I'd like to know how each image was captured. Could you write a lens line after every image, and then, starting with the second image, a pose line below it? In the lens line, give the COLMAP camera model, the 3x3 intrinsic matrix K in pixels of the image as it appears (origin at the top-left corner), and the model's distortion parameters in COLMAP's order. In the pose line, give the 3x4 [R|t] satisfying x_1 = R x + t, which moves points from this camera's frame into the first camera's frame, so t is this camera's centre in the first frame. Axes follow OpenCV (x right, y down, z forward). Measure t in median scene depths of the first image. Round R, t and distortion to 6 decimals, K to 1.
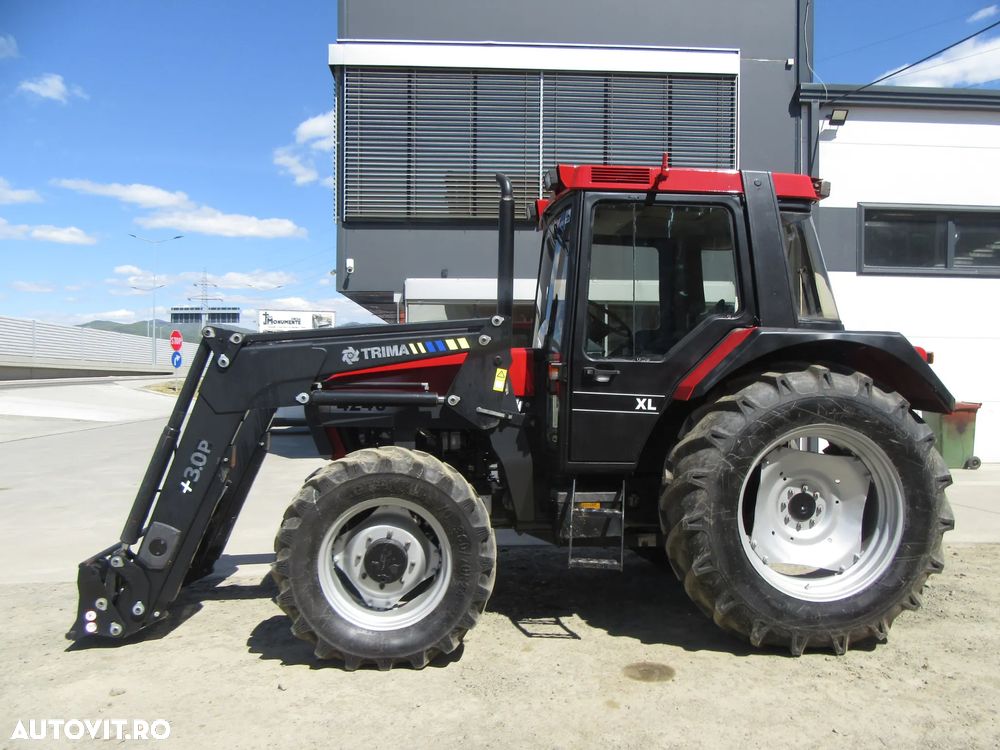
lens RADIAL K [[751.0, 0, 507.0], [0, 751.0, 373.4], [0, 0, 1]] dist [-0.023817, 0.020038]
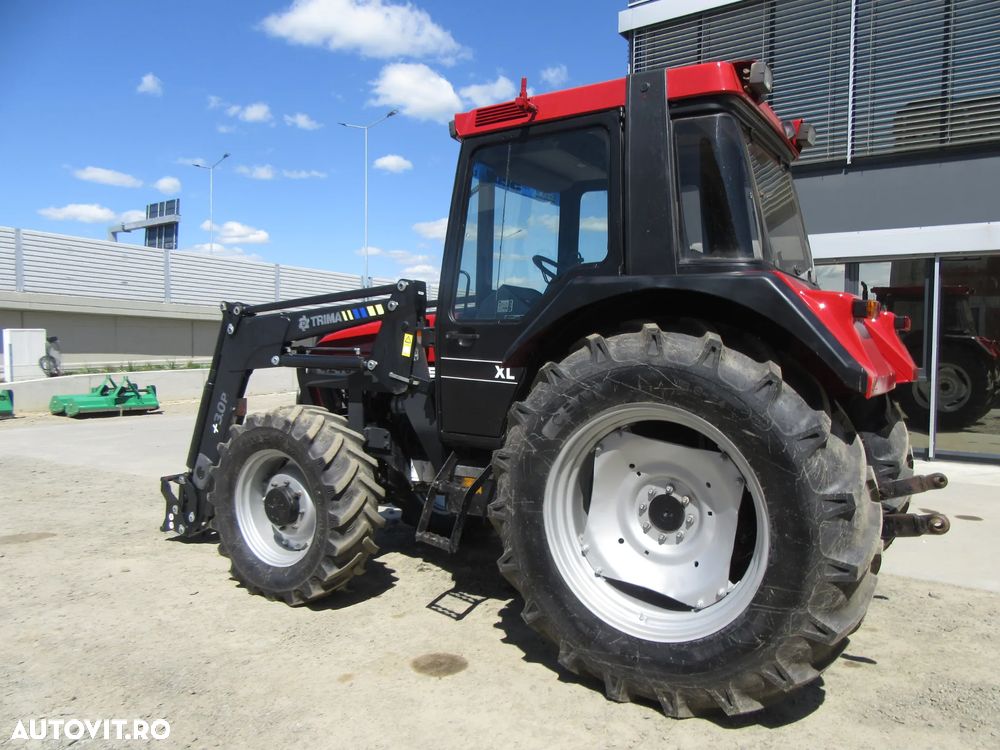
lens RADIAL K [[751.0, 0, 502.5], [0, 751.0, 373.1], [0, 0, 1]] dist [-0.023817, 0.020038]
pose [[0.782766, 0.024693, -0.621826, 0.734849], [-0.003107, 0.999355, 0.035774, 0.010072], [0.622309, -0.026071, 0.782338, 0.311730]]
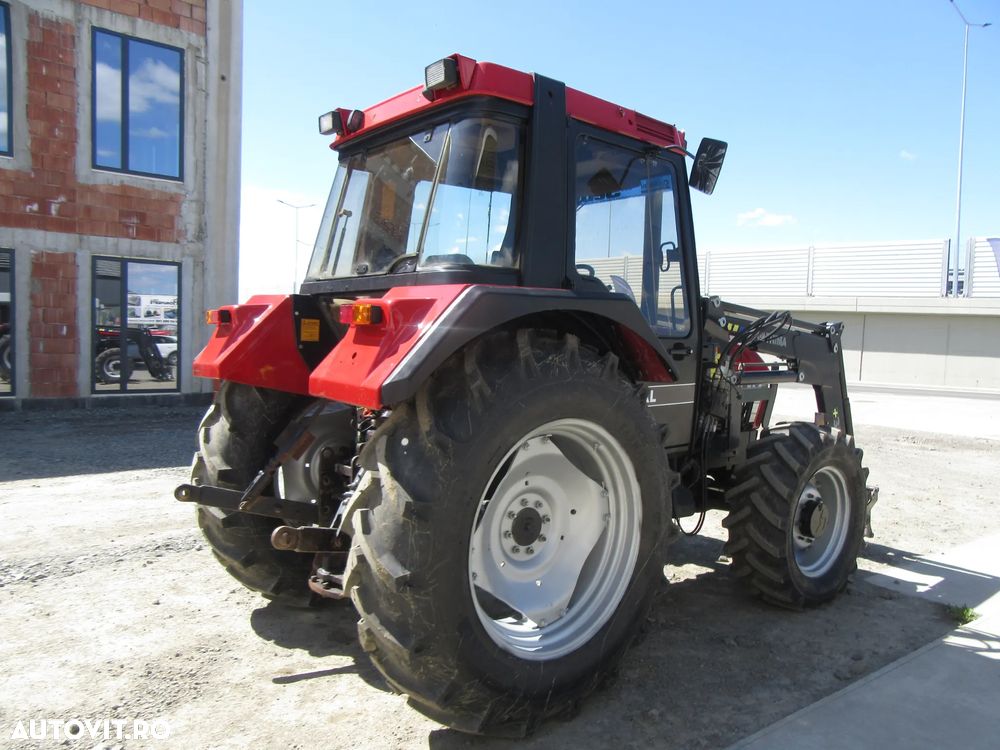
lens RADIAL K [[751.0, 0, 508.0], [0, 751.0, 376.9], [0, 0, 1]] dist [-0.023817, 0.020038]
pose [[-0.819500, -0.005525, -0.573053, 0.798588], [-0.039781, 0.998090, 0.047266, -0.002908], [0.571697, 0.061531, -0.818154, 1.974321]]
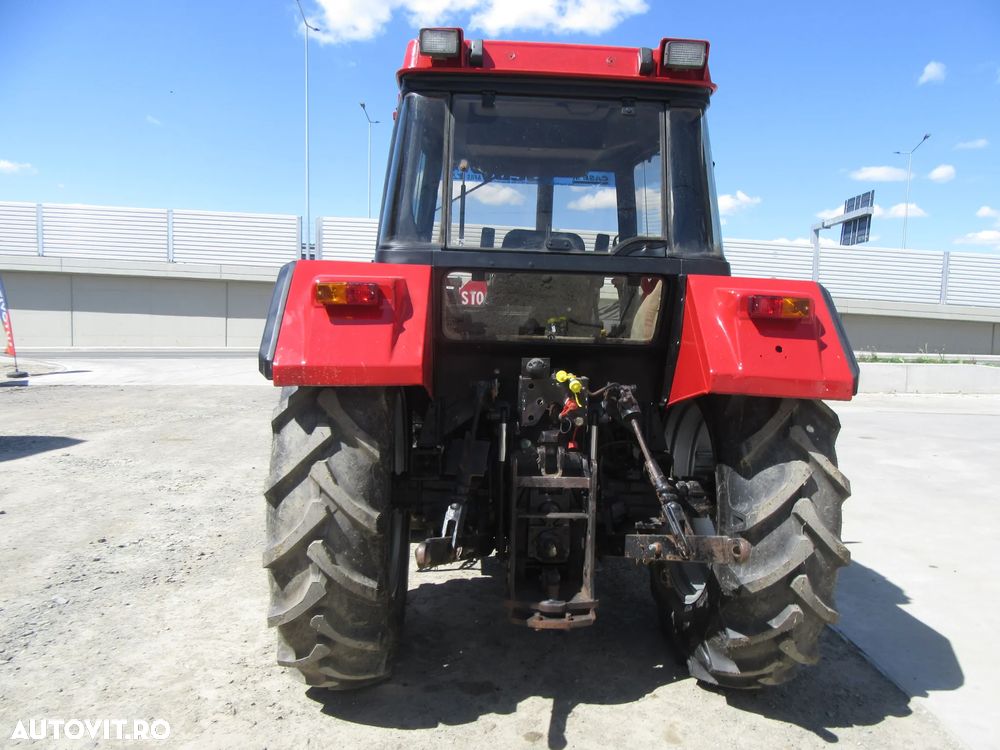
lens RADIAL K [[751.0, 0, 511.1], [0, 751.0, 369.4], [0, 0, 1]] dist [-0.023817, 0.020038]
pose [[-0.046625, 0.051303, -0.997594, 1.168066], [-0.025029, 0.998307, 0.052510, 0.006807], [0.998599, 0.027417, -0.045262, 1.195809]]
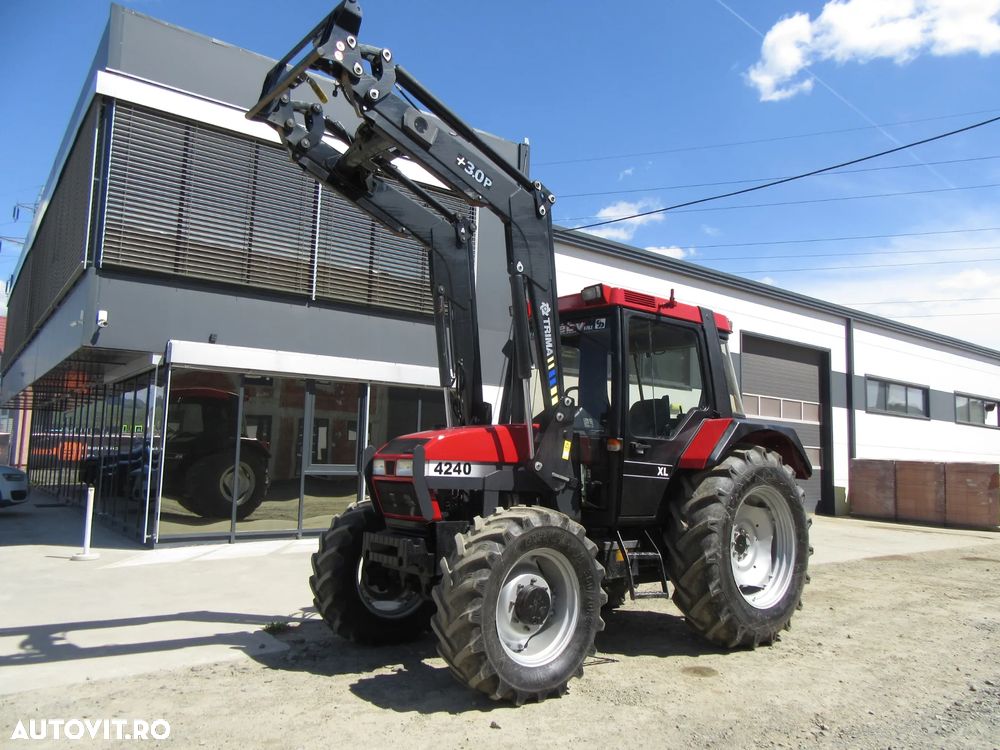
lens RADIAL K [[751.0, 0, 503.2], [0, 751.0, 362.3], [0, 0, 1]] dist [-0.023817, 0.020038]
pose [[0.829657, 0.092664, 0.550529, -0.810836], [-0.027224, 0.991671, -0.125888, 0.024731], [-0.557609, 0.089456, 0.825269, 0.036755]]
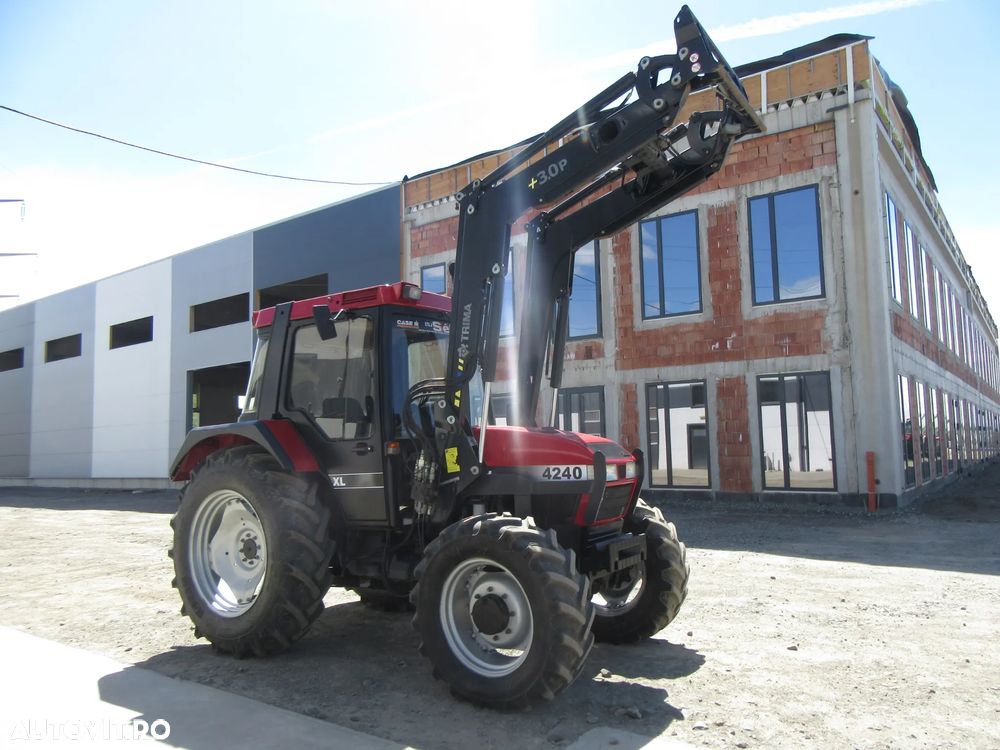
lens RADIAL K [[751.0, 0, 506.3], [0, 751.0, 364.3], [0, 0, 1]] dist [-0.023817, 0.020038]
pose [[-0.776433, 0.081953, 0.624848, -0.902365], [0.027012, 0.994925, -0.096927, -0.014547], [-0.629620, -0.058379, -0.774706, 2.185435]]
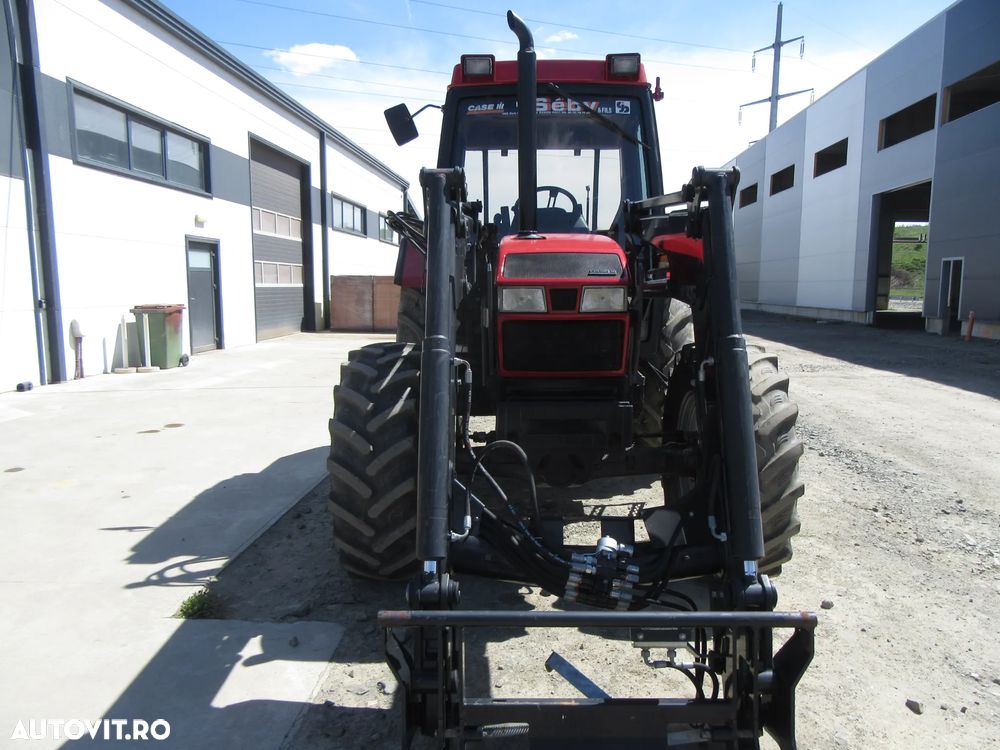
lens RADIAL K [[751.0, 0, 507.6], [0, 751.0, 366.9], [0, 0, 1]] dist [-0.023817, 0.020038]
pose [[0.114308, -0.110857, 0.987241, -1.030960], [0.002886, 0.993787, 0.111258, 0.027512], [-0.993441, -0.009869, 0.113918, 1.099720]]
